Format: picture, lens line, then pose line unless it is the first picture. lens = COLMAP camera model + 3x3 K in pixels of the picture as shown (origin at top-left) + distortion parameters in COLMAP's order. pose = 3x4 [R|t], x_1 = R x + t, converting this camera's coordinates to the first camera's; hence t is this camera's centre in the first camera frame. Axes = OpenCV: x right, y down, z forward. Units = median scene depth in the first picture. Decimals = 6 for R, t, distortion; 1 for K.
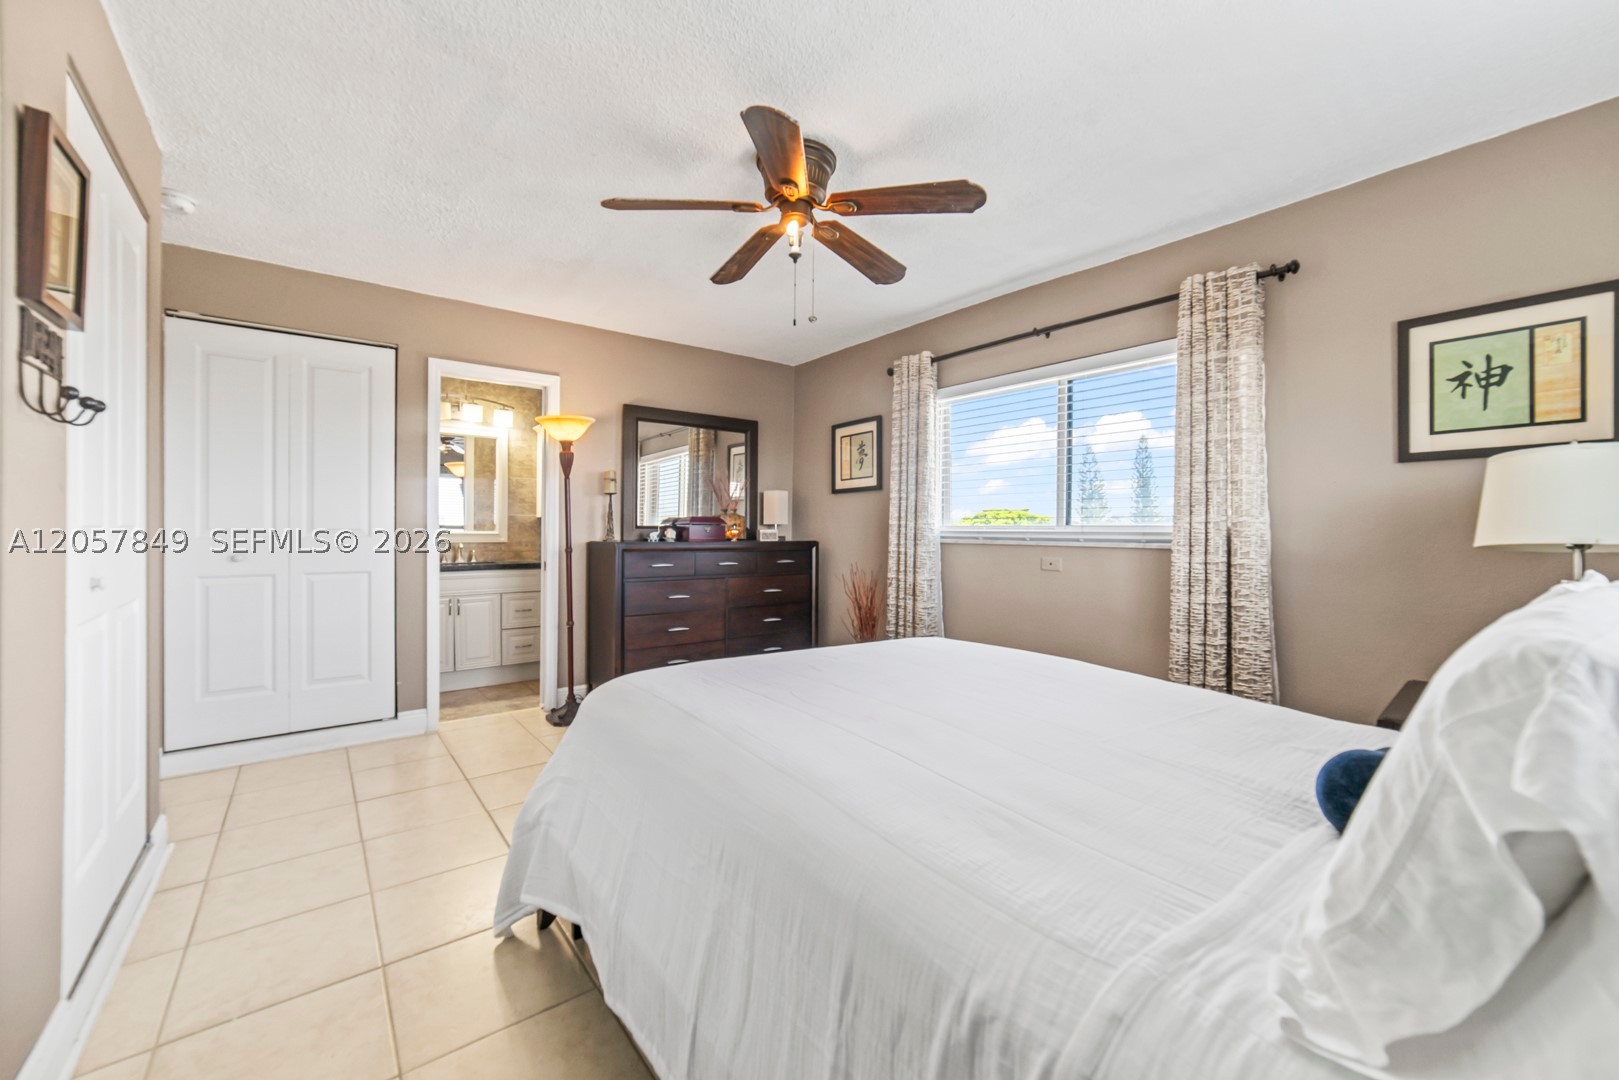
lens RADIAL K [[635.5, 0, 806.1], [0, 635.5, 536.5], [0, 0, 1]] dist [-0.025206, 0.010037]
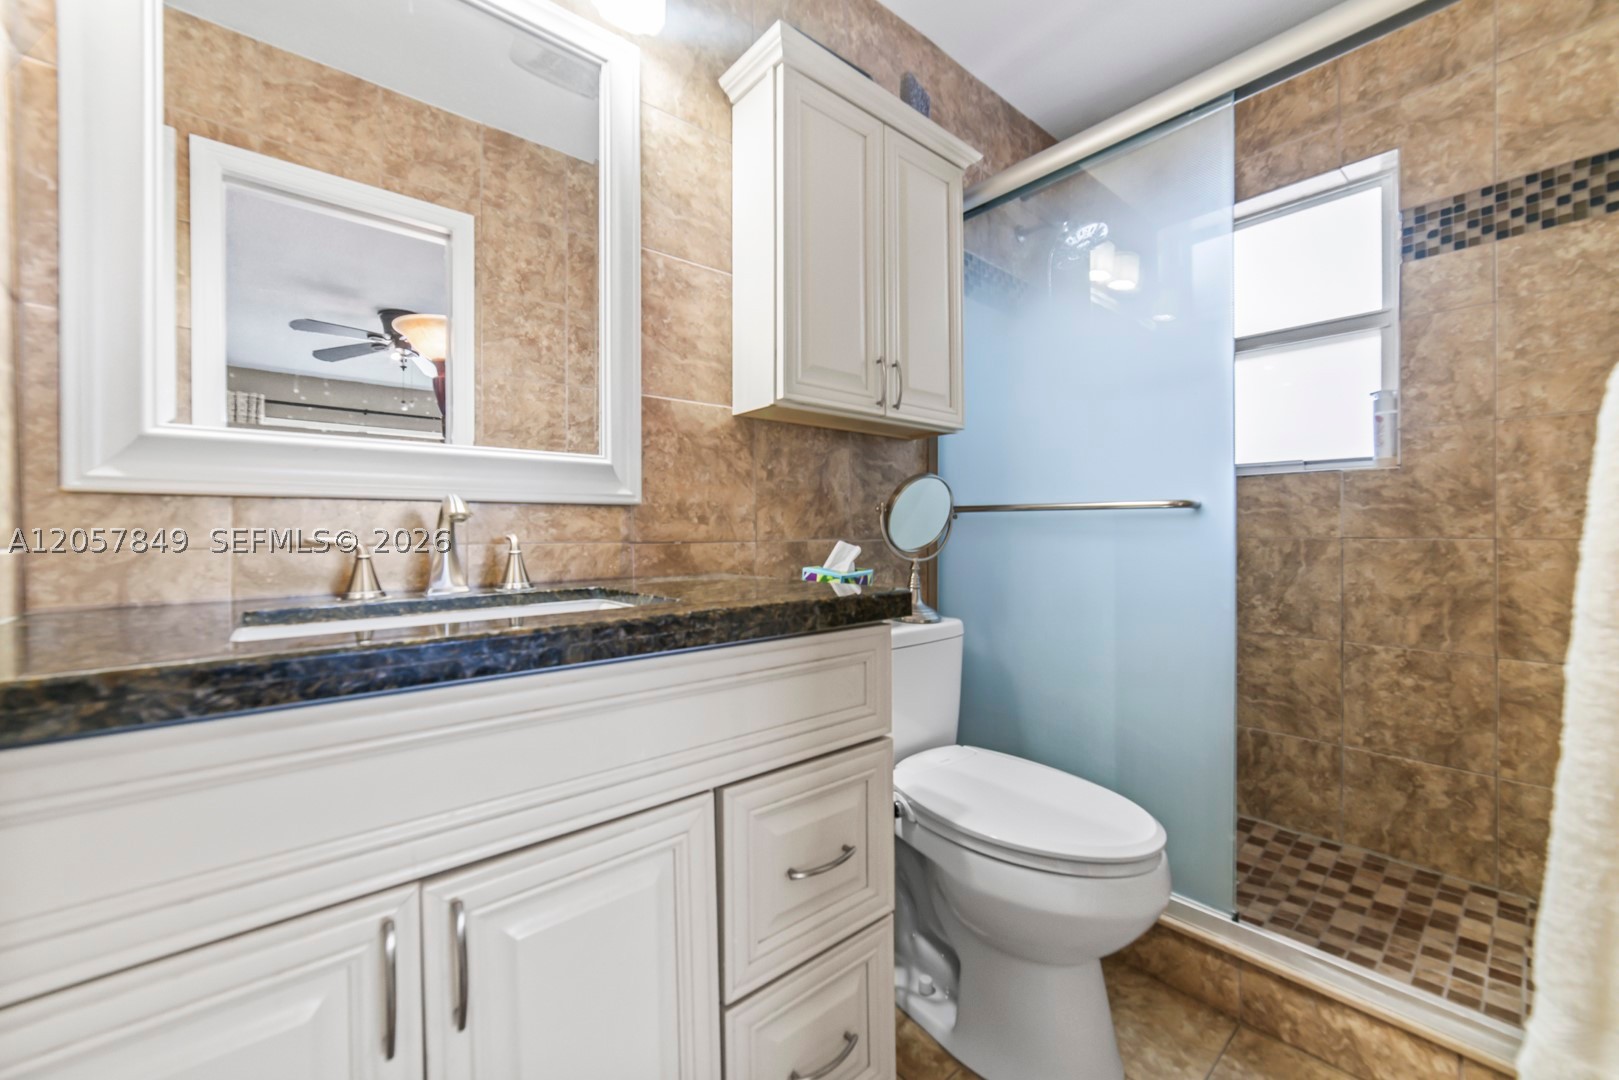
lens RADIAL K [[635.5, 0, 806.1], [0, 635.5, 536.5], [0, 0, 1]] dist [-0.025206, 0.010037]
pose [[0.999173, -0.013590, 0.038329, -0.414519], [0.013783, 0.999894, -0.004785, 0.023459], [-0.038260, 0.005310, 0.999254, 0.744498]]
